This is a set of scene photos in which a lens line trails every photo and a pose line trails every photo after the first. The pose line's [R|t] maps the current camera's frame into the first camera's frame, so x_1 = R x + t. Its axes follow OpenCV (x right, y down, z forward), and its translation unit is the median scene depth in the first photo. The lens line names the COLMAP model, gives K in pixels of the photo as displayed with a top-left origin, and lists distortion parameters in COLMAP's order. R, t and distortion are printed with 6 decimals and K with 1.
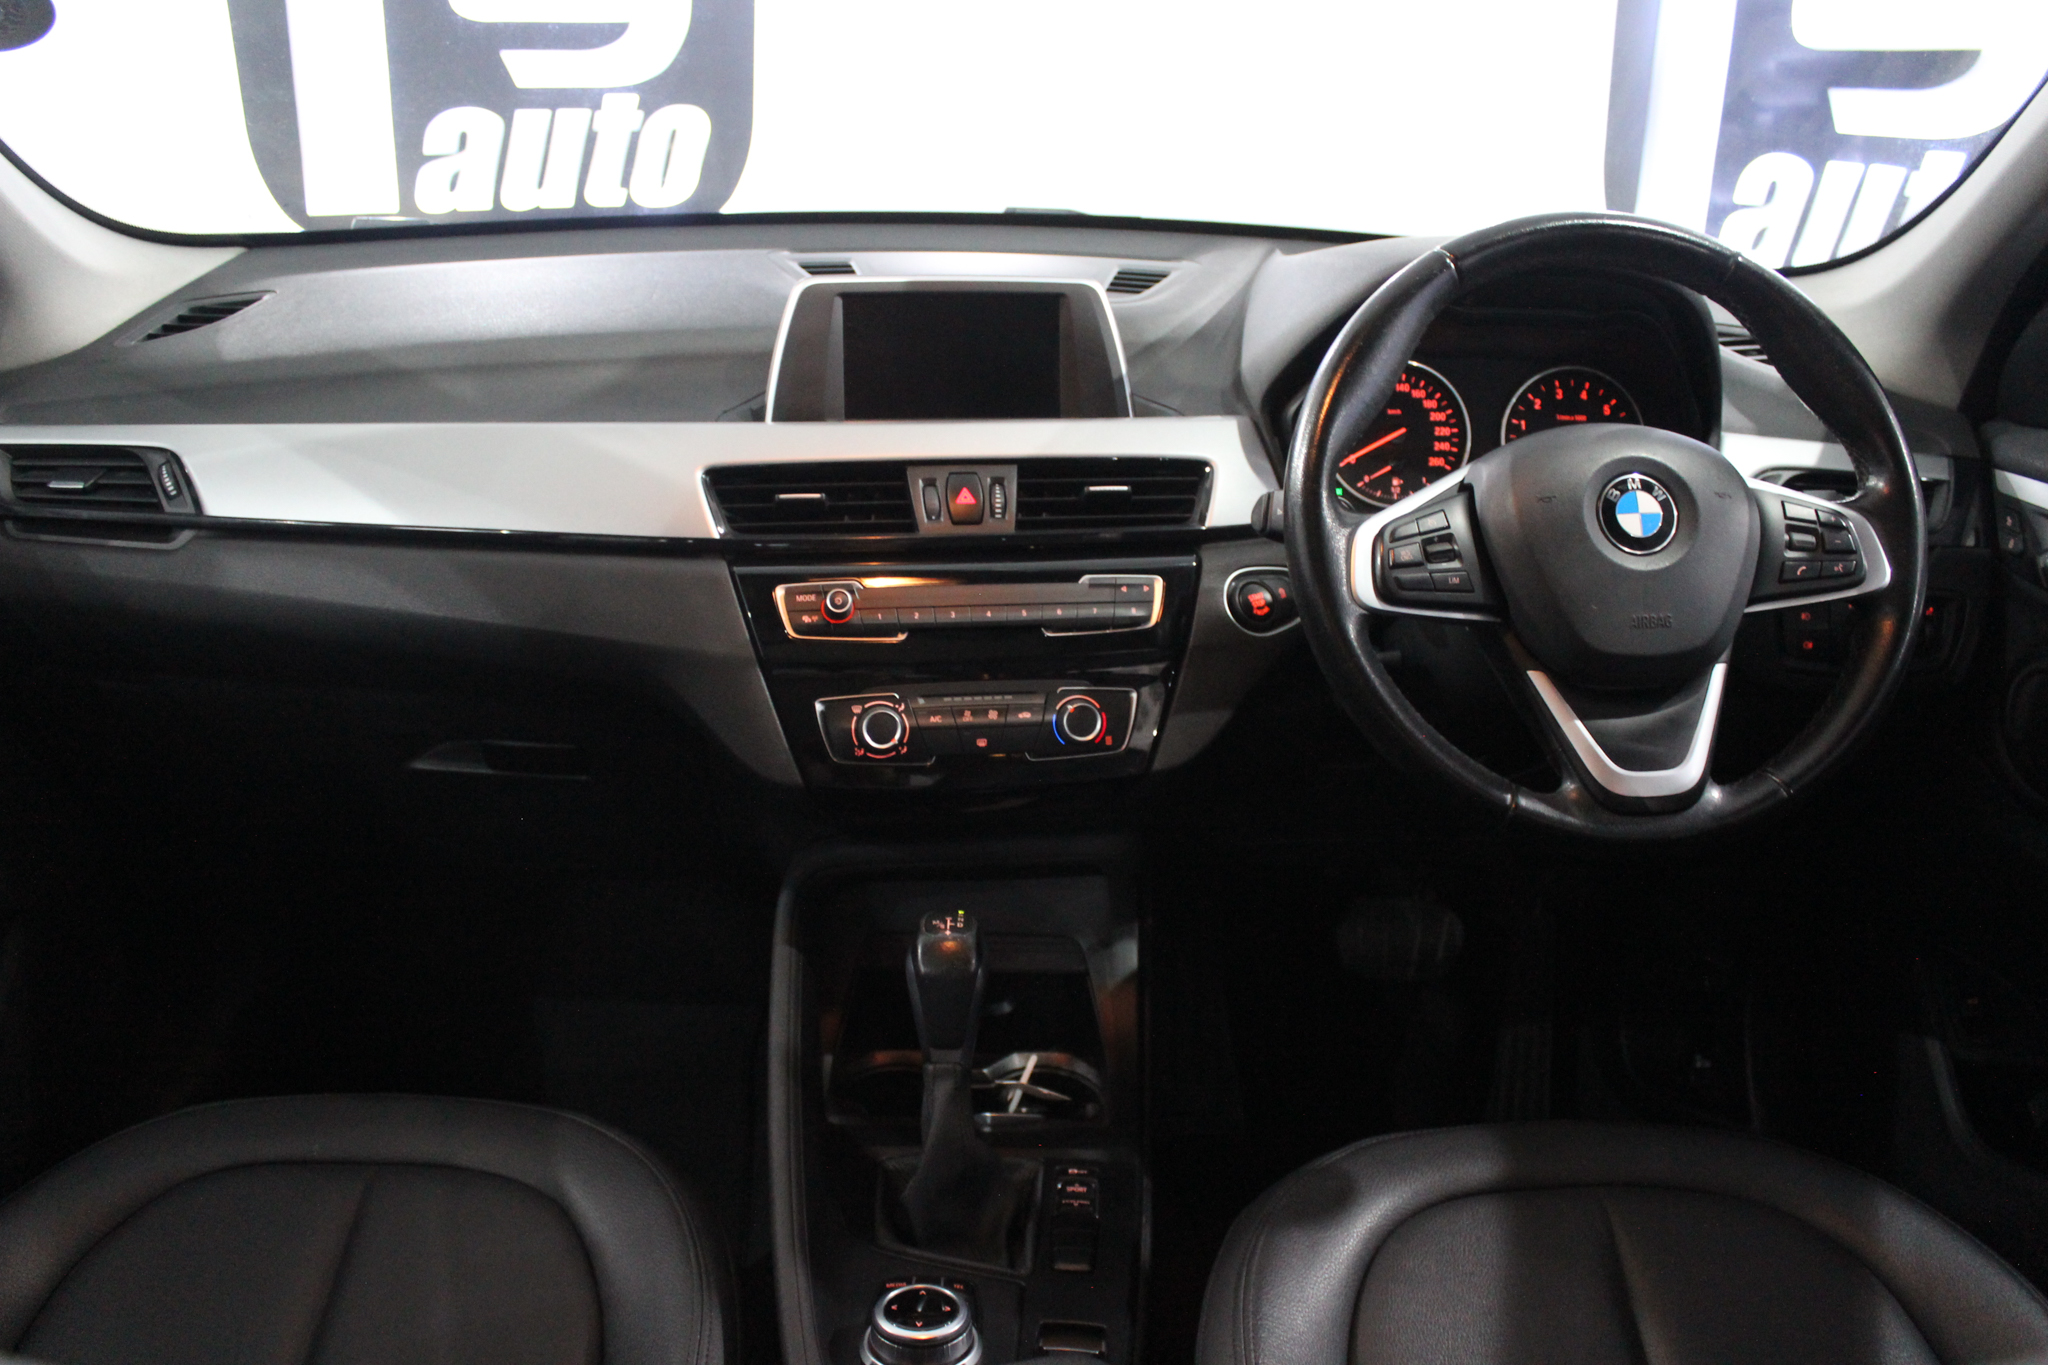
lens RADIAL K [[1708.1, 0, 1024.0], [0, 1708.1, 682.5], [0, 0, 1]] dist [-0.159125, 0.129585]
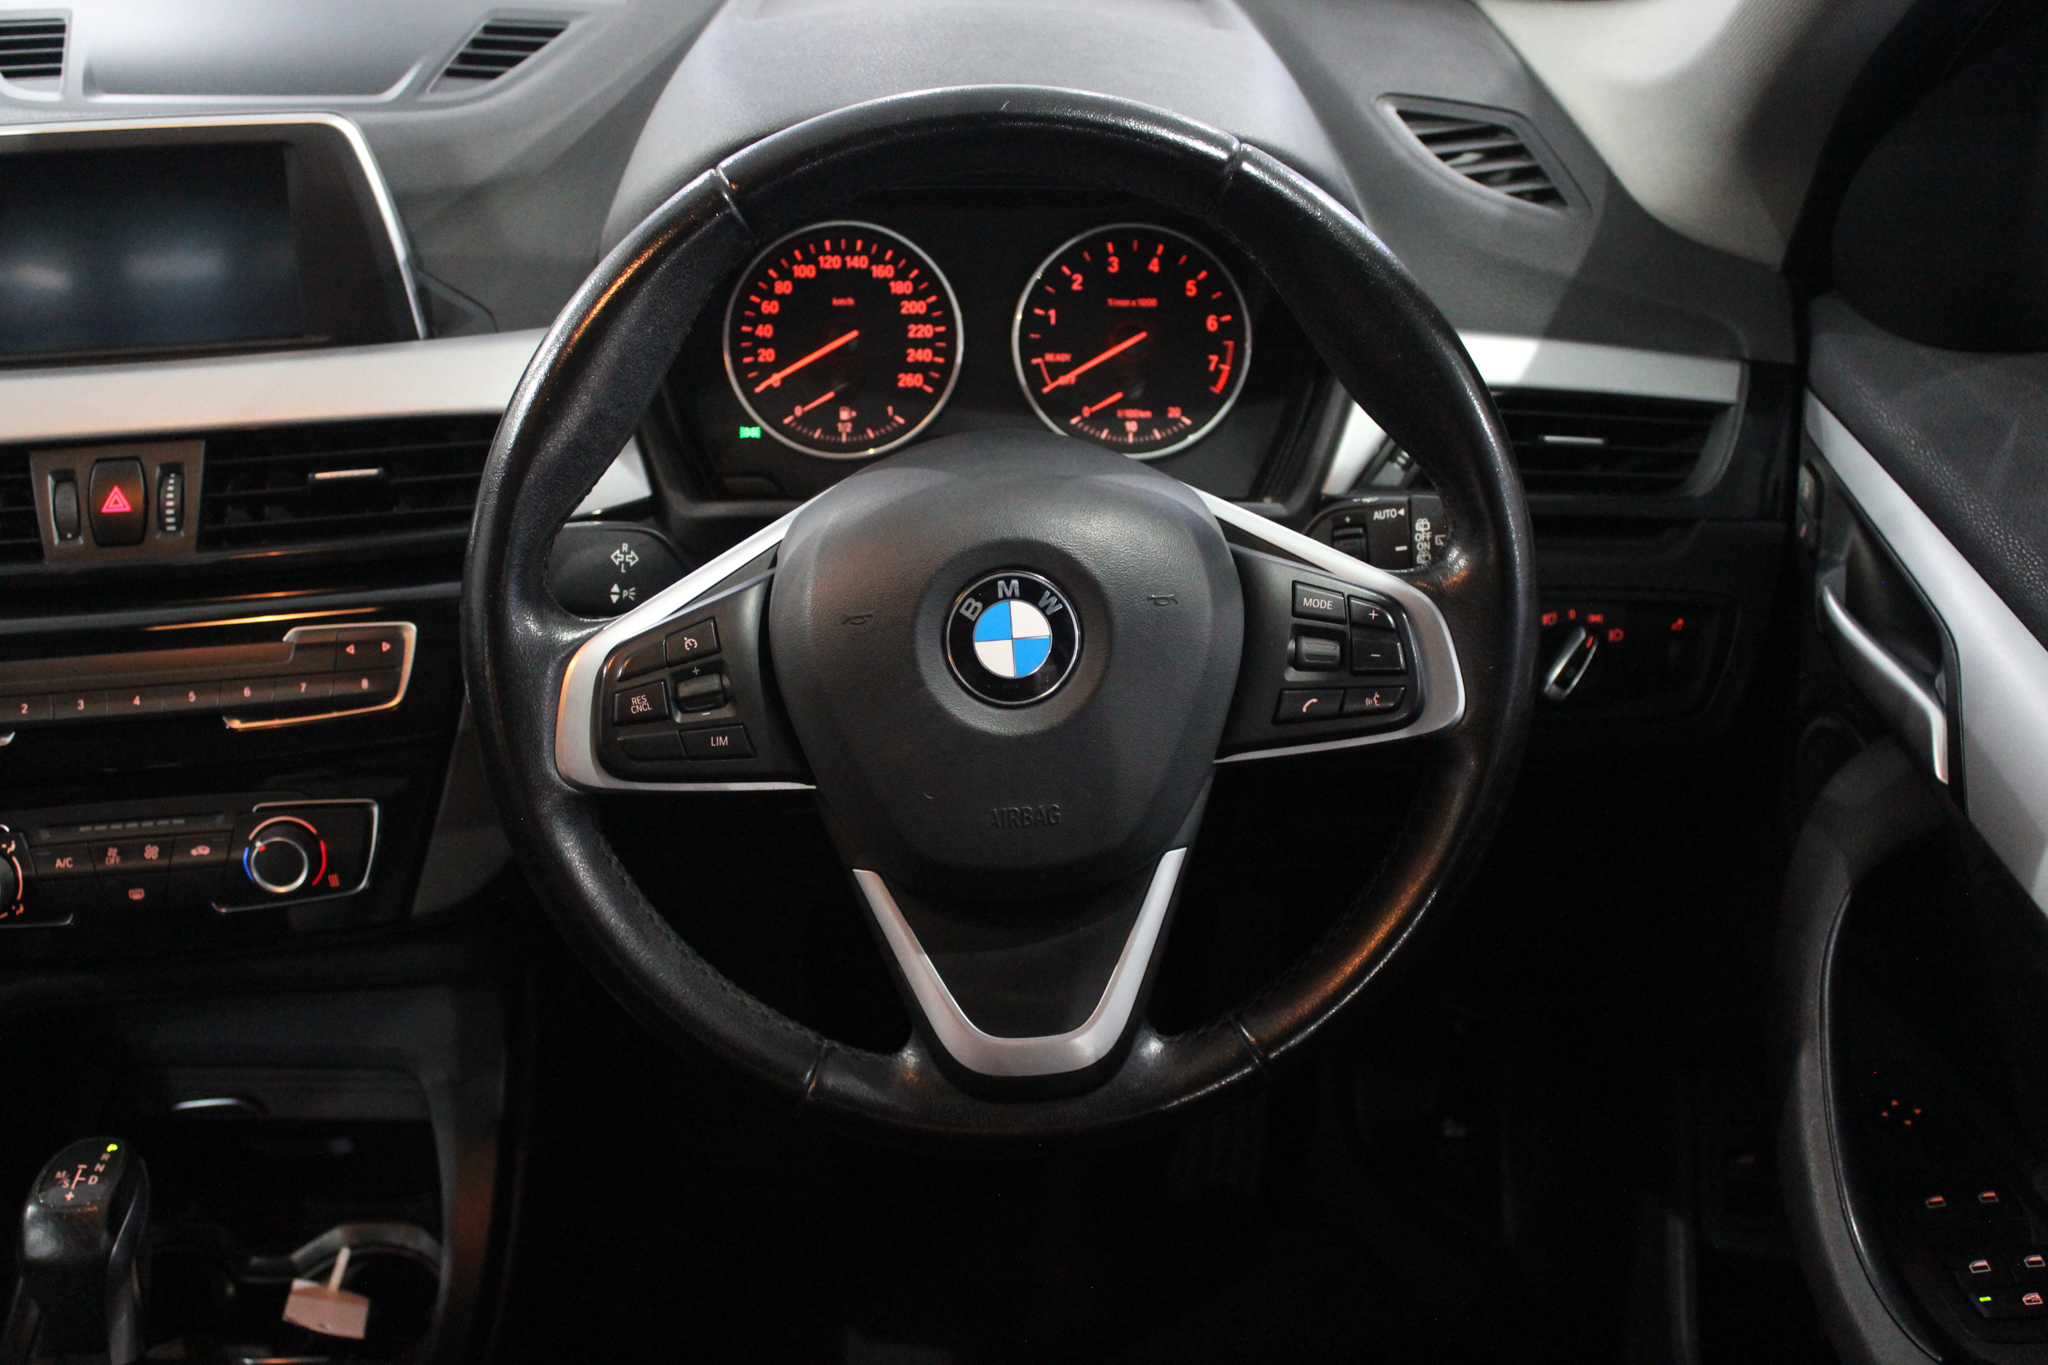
lens RADIAL K [[2271.7, 0, 1035.7], [0, 2271.7, 690.7], [0, 0, 1]] dist [-0.136075, 0.192055]
pose [[0.999935, -0.011265, 0.001976, 0.326382], [0.010542, 0.974816, 0.222760, -0.233692], [-0.004435, -0.222725, 0.974871, 0.159345]]
